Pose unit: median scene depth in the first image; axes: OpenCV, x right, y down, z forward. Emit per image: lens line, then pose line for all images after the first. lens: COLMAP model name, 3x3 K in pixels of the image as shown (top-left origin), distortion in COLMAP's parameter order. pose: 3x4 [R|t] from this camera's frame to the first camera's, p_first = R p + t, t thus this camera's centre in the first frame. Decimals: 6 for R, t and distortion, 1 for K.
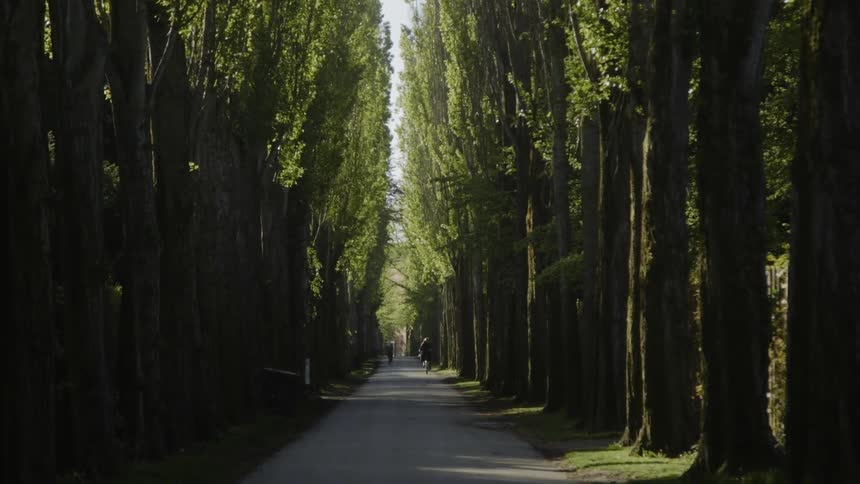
lens RADIAL K [[1604.7, 0, 430.0], [0, 1604.7, 242.0], [0, 0, 1]] dist [0.056726, 0.137445]
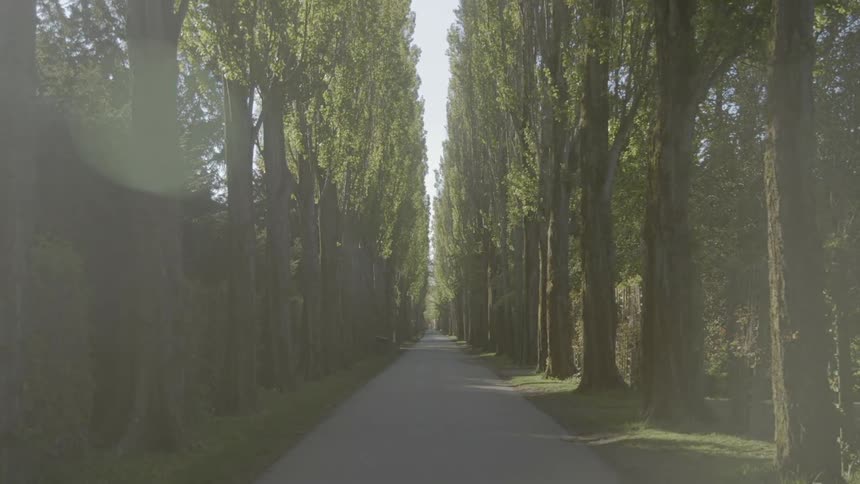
lens RADIAL K [[1604.7, 0, 430.0], [0, 1604.7, 242.0], [0, 0, 1]] dist [0.056726, 0.137445]
pose [[0.999733, 0.001826, -0.023029, 0.032072], [-0.001584, 0.999943, 0.010522, -0.087140], [0.023047, -0.010483, 0.999679, -1.405967]]
